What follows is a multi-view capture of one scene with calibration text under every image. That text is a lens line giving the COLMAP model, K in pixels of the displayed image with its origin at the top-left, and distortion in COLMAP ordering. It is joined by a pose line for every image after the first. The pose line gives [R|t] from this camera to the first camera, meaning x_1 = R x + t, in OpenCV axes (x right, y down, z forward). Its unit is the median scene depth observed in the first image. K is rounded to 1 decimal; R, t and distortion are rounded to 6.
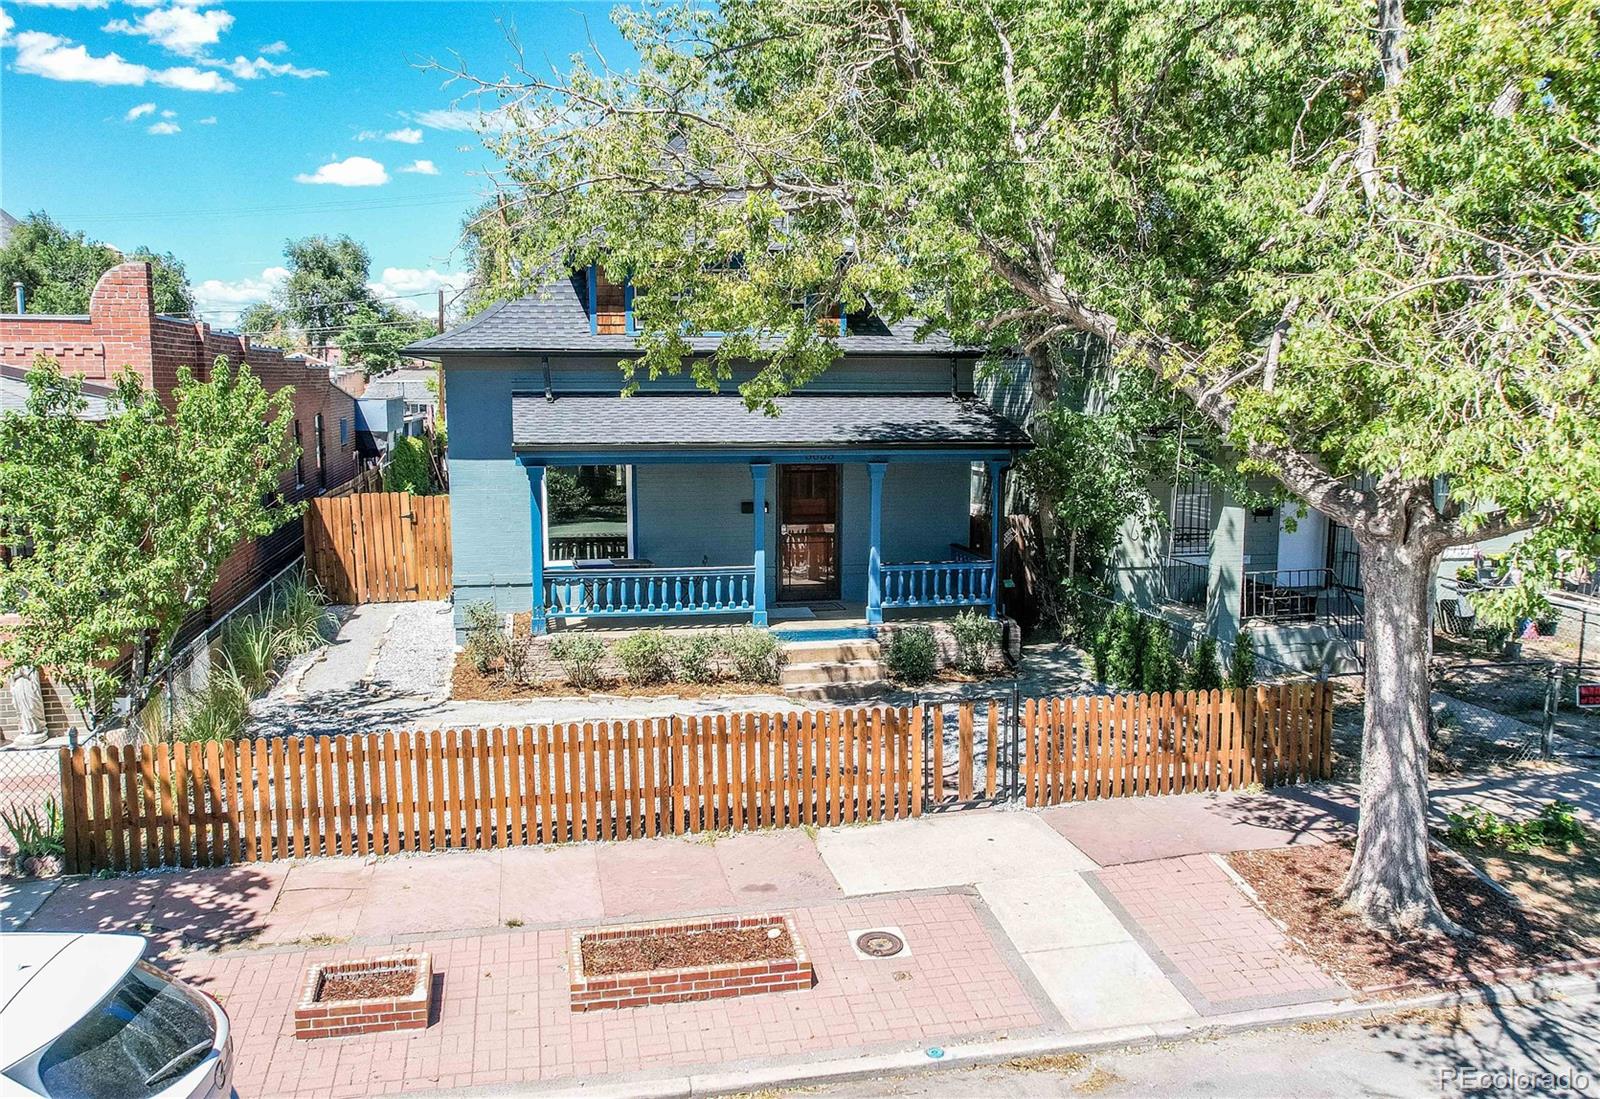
lens RADIAL K [[1243.6, 0, 801.7], [0, 1243.6, 549.5], [0, 0, 1]] dist [-0.012277, -0.003260]
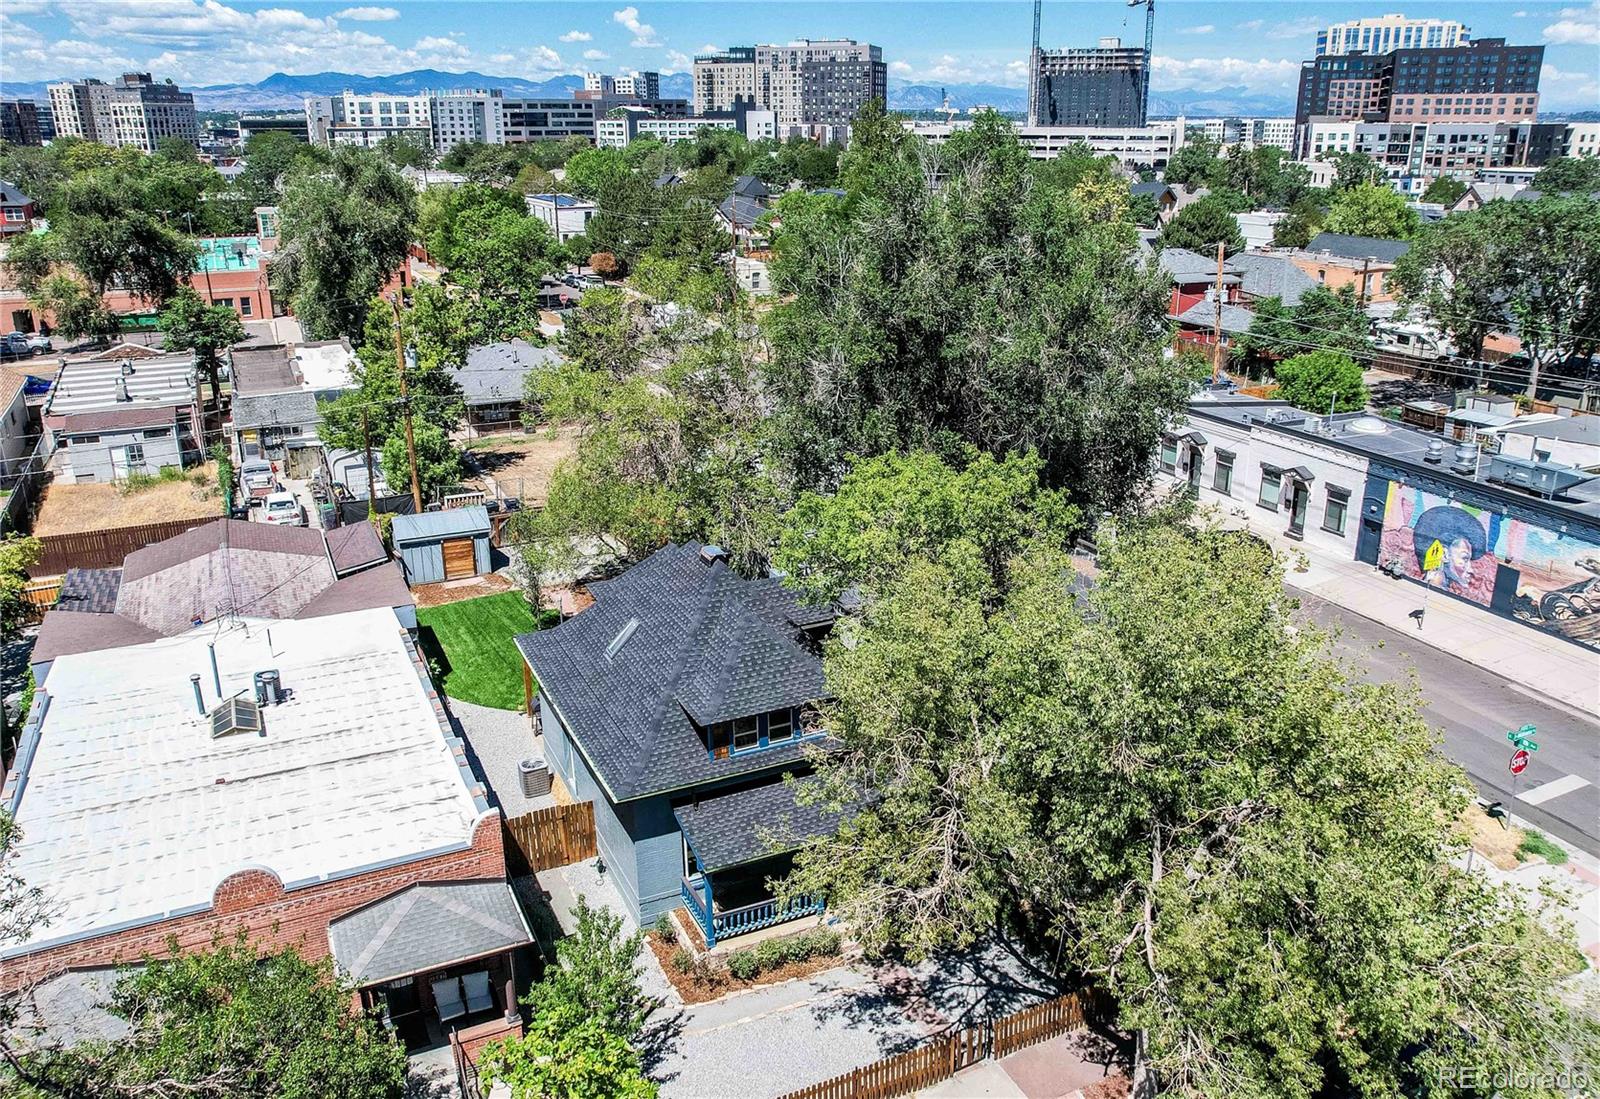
lens RADIAL K [[1243.6, 0, 800.9], [0, 1243.6, 551.0], [0, 0, 1]] dist [-0.012277, -0.003260]
pose [[0.976175, -0.078361, 0.202341, -0.537270], [0.037512, 0.979418, 0.198327, -1.145752], [-0.213717, -0.186012, 0.959023, -0.908092]]
